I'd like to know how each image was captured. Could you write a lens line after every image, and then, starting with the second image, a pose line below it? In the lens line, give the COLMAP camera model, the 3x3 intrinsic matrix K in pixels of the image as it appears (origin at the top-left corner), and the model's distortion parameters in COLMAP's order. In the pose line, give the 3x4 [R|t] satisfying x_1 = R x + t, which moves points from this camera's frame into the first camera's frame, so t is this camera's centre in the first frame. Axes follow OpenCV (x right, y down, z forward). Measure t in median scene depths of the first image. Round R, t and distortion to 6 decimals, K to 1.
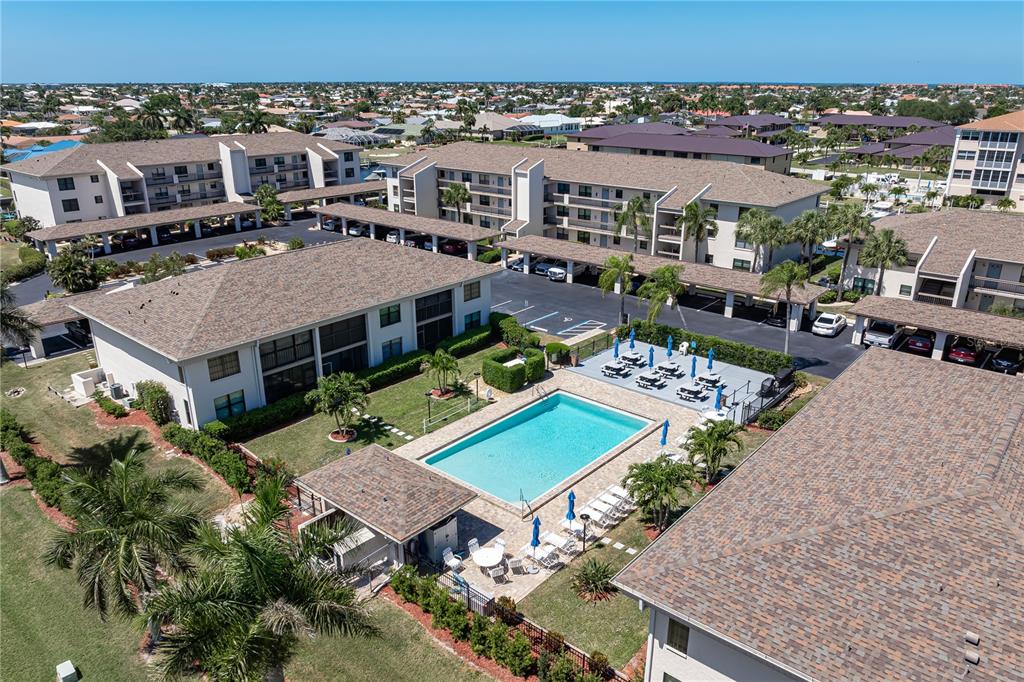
lens RADIAL K [[720.9, 0, 512.0], [0, 720.9, 341.0], [0, 0, 1]] dist [-0.025132, 0.007099]
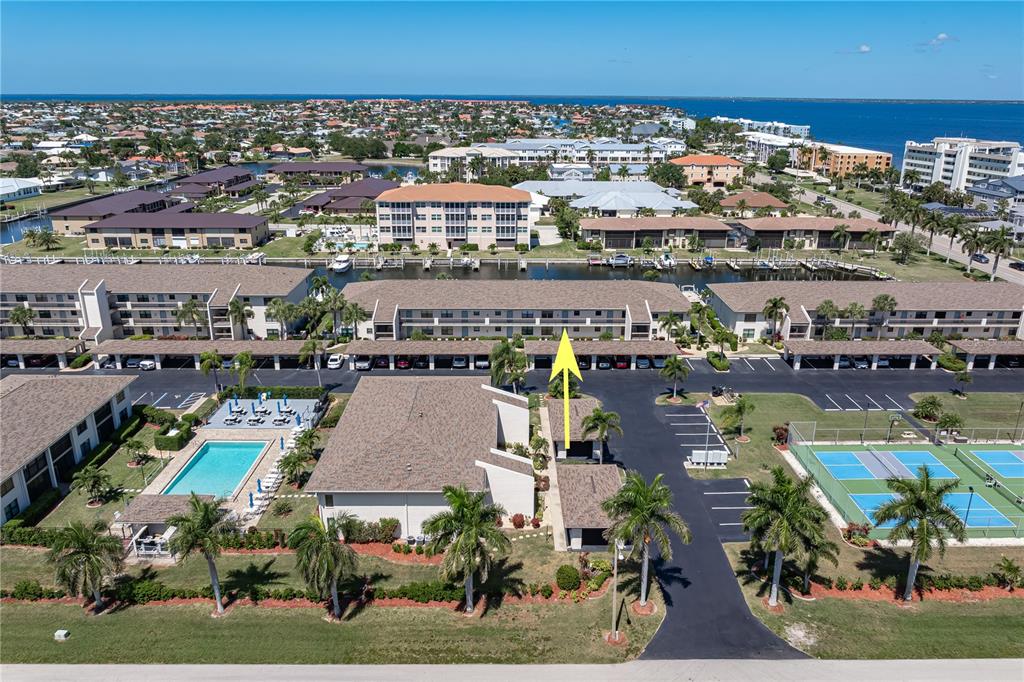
lens RADIAL K [[706.5, 0, 512.0], [0, 706.5, 341.0], [0, 0, 1]] dist [-0.018260, -0.001010]
pose [[0.750952, -0.210714, 0.625836, -0.313429], [0.217872, 0.973715, 0.066412, -0.093634], [-0.623380, 0.086480, 0.777122, -0.633561]]
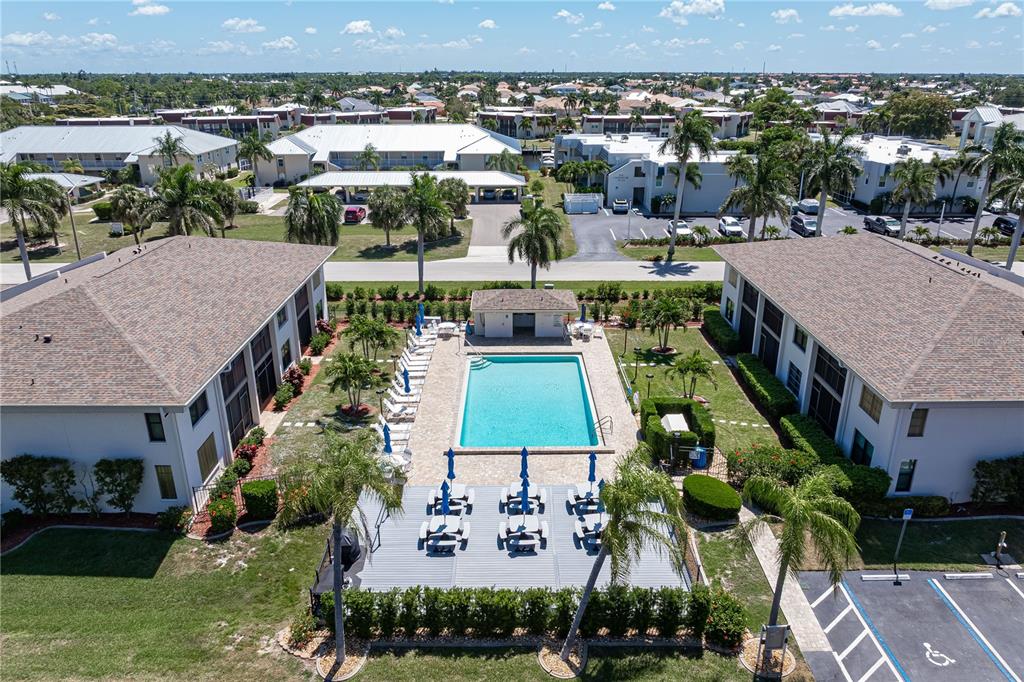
lens RADIAL K [[720.9, 0, 512.0], [0, 720.9, 341.0], [0, 0, 1]] dist [-0.025132, 0.007099]
pose [[-0.753317, 0.230558, -0.615919, 0.443789], [-0.224648, 0.789990, 0.570481, -0.328624], [0.618099, 0.568118, -0.543319, 1.008729]]
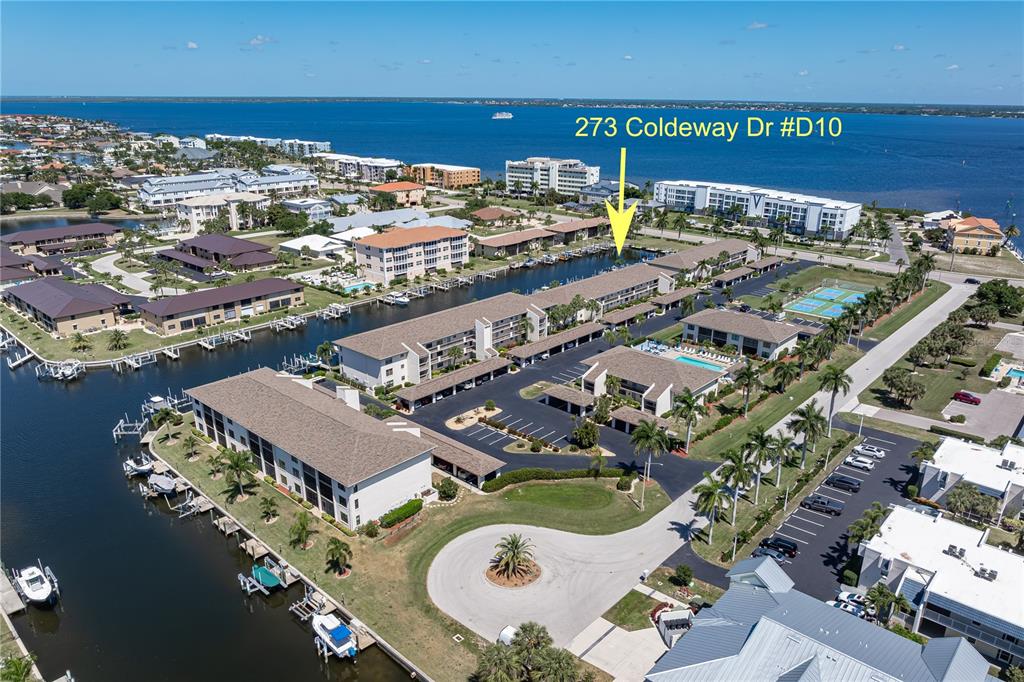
lens RADIAL K [[717.1, 0, 508.7], [0, 717.1, 360.8], [0, 0, 1]] dist [-0.020351, 0.001944]
pose [[0.028810, -0.343076, 0.938866, -2.647353], [0.335131, 0.888209, 0.314281, -1.060974], [-0.941731, 0.305589, 0.140565, 0.988044]]
